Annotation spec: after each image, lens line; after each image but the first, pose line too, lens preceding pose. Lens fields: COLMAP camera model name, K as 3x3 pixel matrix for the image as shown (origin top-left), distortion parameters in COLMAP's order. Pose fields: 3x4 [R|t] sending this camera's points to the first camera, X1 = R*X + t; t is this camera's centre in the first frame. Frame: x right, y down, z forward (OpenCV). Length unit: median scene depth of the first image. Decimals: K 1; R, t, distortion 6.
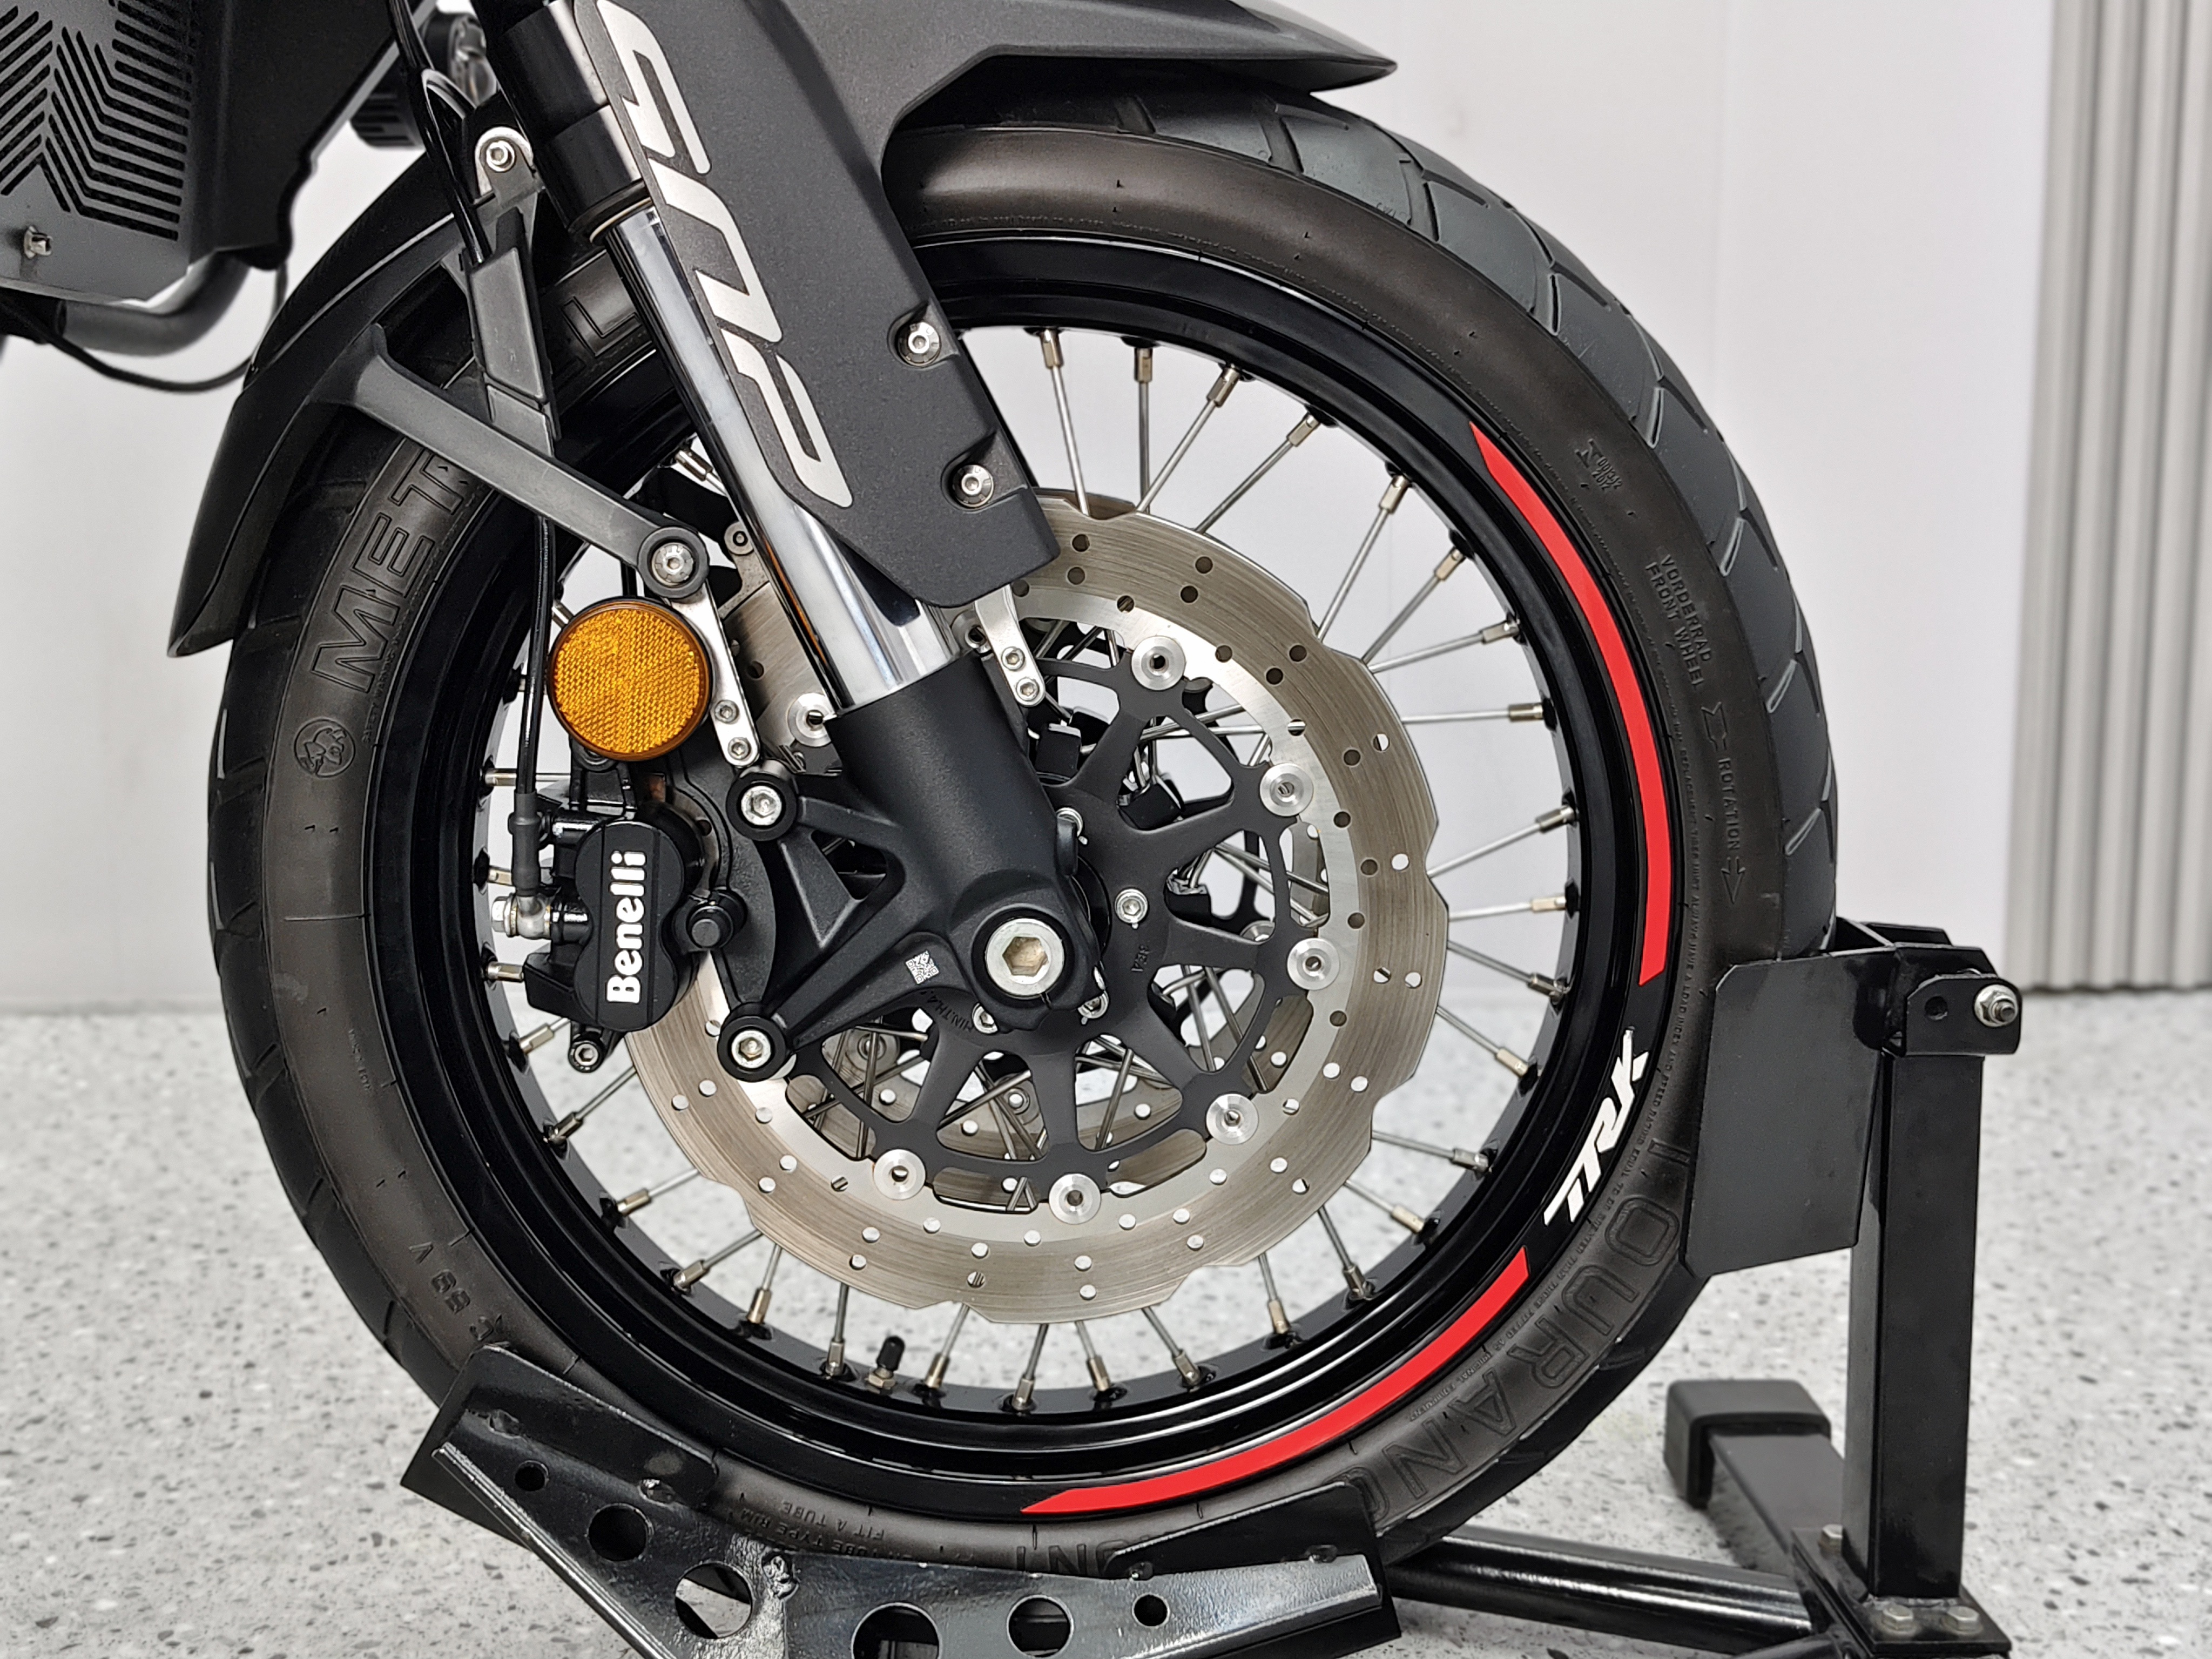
lens RADIAL K [[2293.2, 0, 1106.0], [0, 2293.2, 829.5], [0, 0, 1]] dist [0.005713, -0.028690]
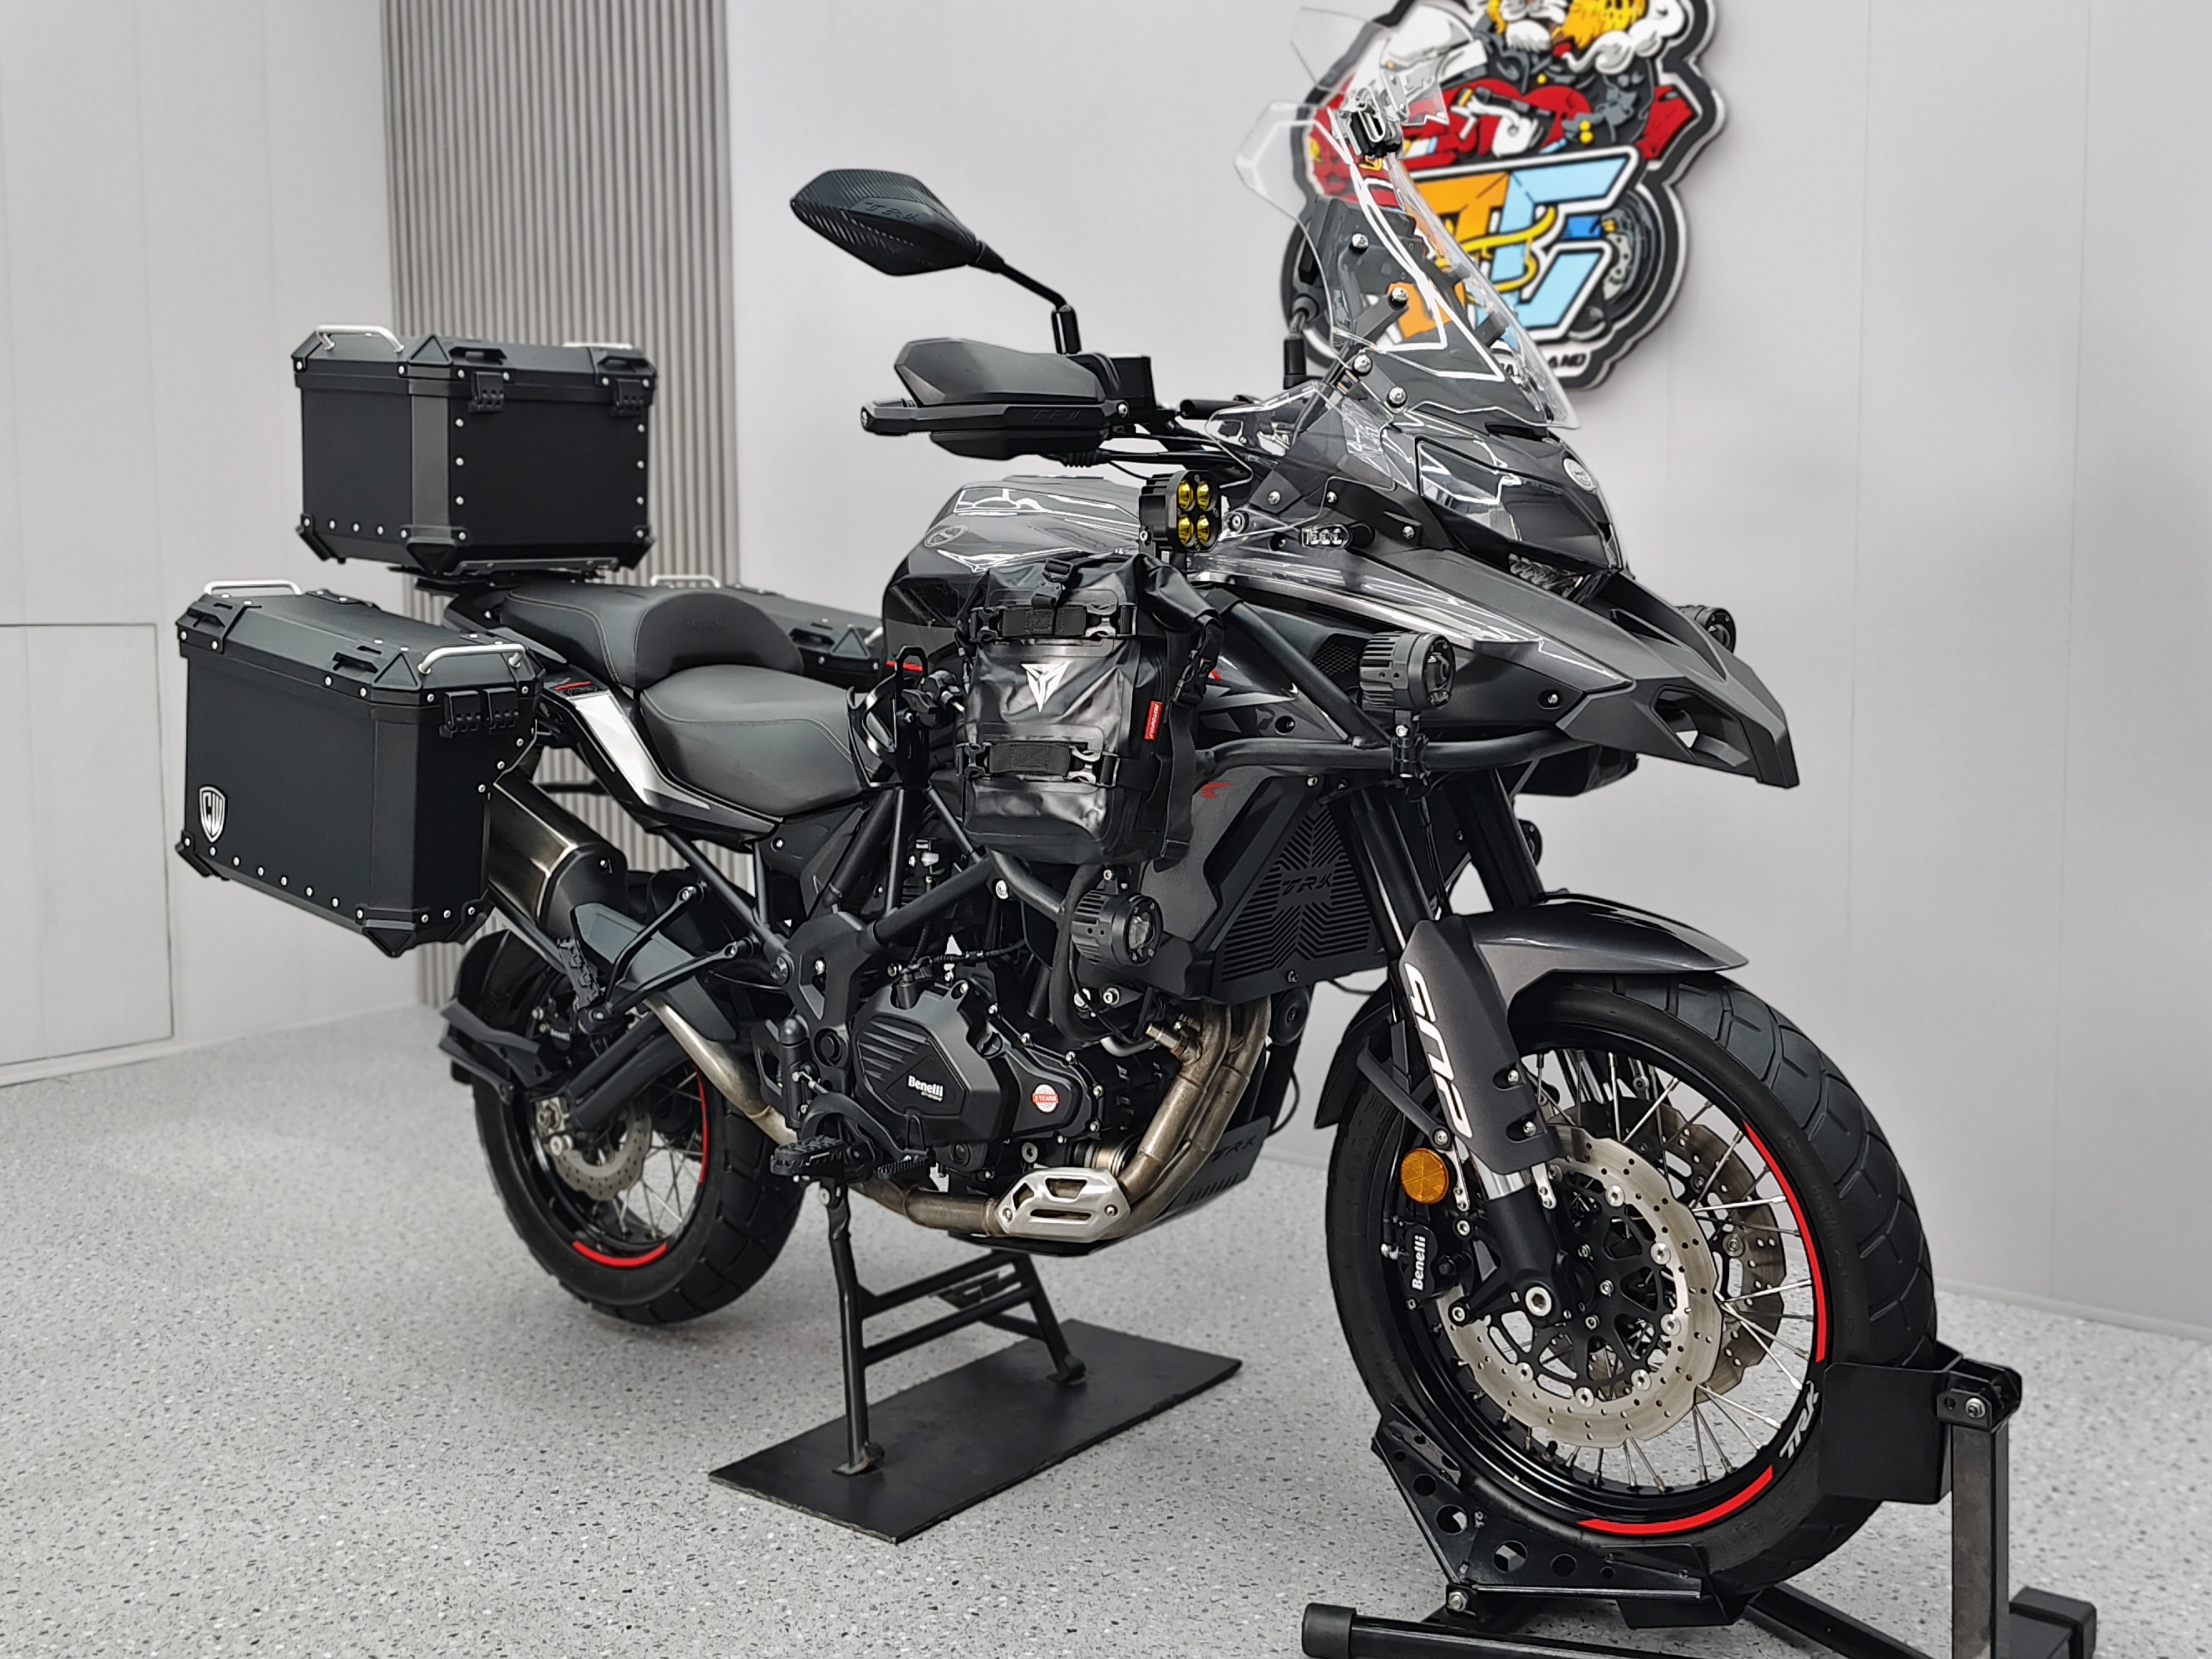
lens RADIAL K [[2302.0, 0, 1136.0], [0, 2302.0, 829.3], [0, 0, 1]] dist [0.004186, 0.011013]
pose [[0.755493, 0.065815, -0.651843, 1.194364], [-0.093767, 0.995561, -0.008157, -0.385339], [0.648412, 0.067284, 0.758310, -1.251093]]
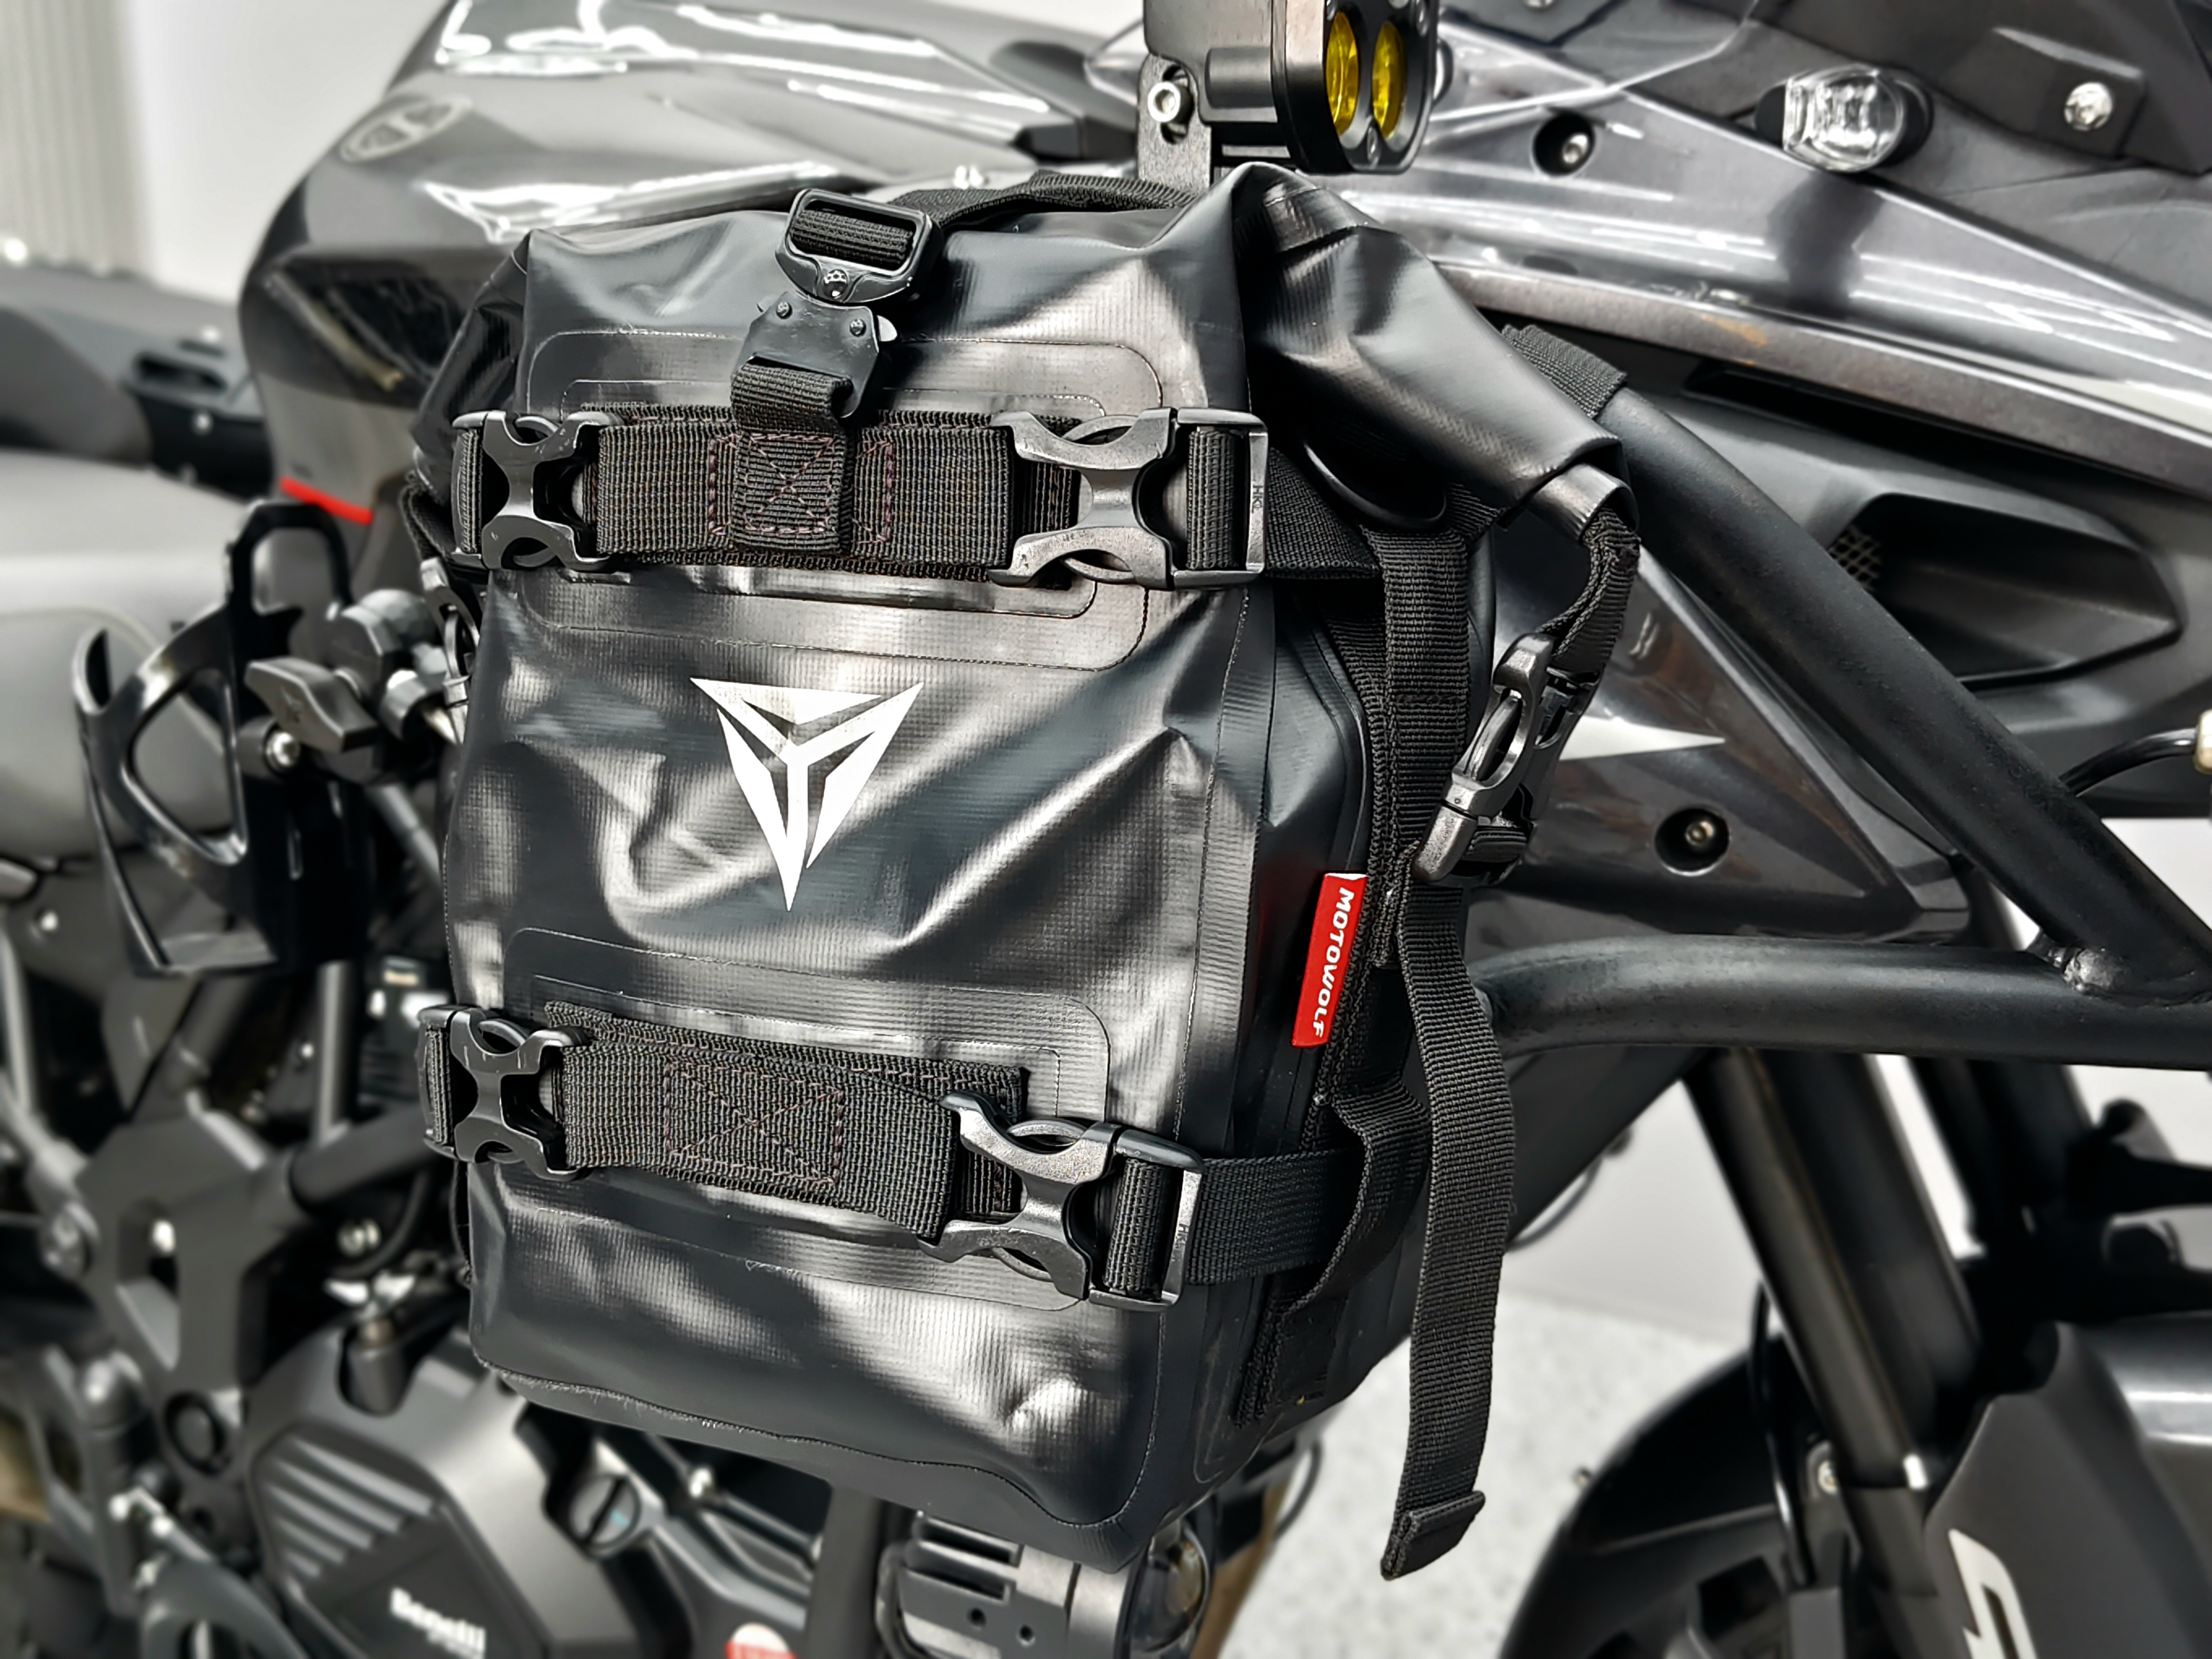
lens RADIAL K [[2293.2, 0, 1106.0], [0, 2293.2, 829.5], [0, 0, 1]] dist [0.005713, -0.028690]
pose [[0.850593, 0.130918, -0.509265, -0.061760], [-0.079485, 0.989393, 0.121587, -0.593801], [0.519782, -0.062943, 0.851977, 0.020841]]
